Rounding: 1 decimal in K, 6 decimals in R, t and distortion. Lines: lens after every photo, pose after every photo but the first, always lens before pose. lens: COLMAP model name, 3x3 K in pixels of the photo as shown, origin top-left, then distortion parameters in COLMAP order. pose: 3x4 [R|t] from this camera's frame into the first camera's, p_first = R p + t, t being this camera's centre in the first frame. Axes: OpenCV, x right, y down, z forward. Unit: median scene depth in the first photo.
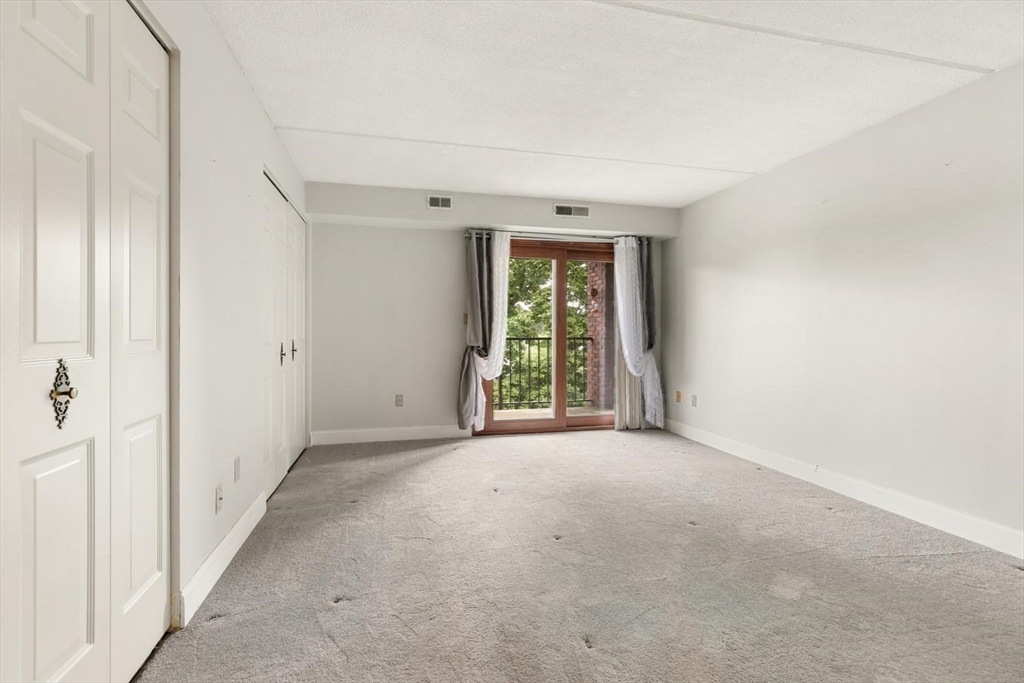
lens RADIAL K [[468.2, 0, 505.0], [0, 468.2, 336.7], [0, 0, 1]] dist [0.013911, -0.004137]
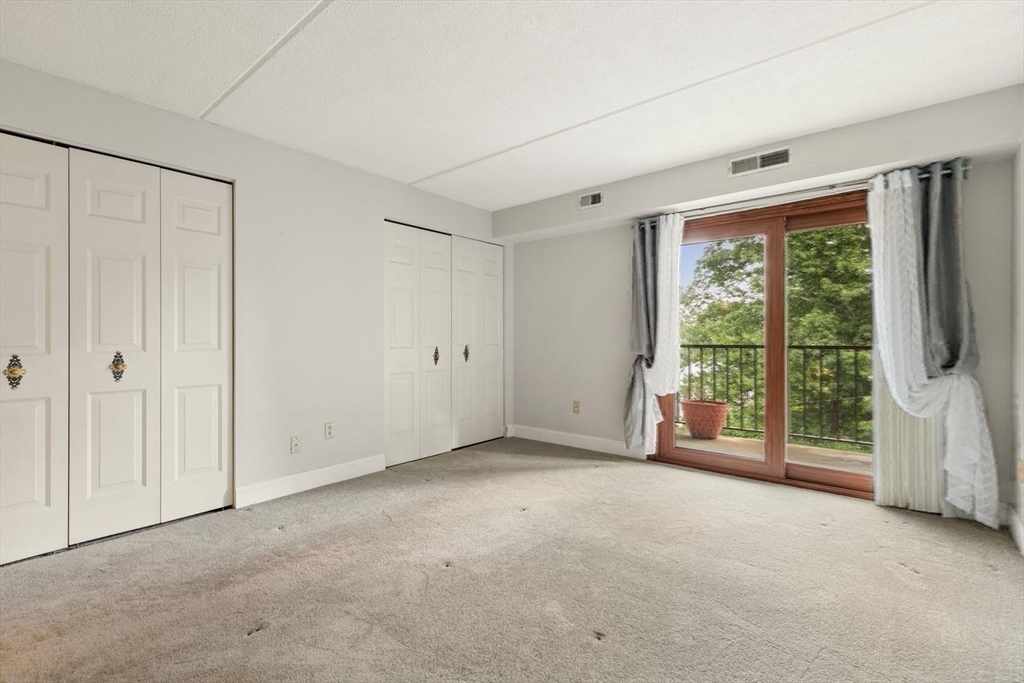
lens RADIAL K [[468.2, 0, 510.6], [0, 468.2, 340.4], [0, 0, 1]] dist [0.013911, -0.004137]
pose [[0.579832, 0.003645, -0.814728, 0.500358], [-0.006478, 0.999979, -0.000137, -0.004500], [0.814710, 0.005357, 0.579843, 0.307410]]
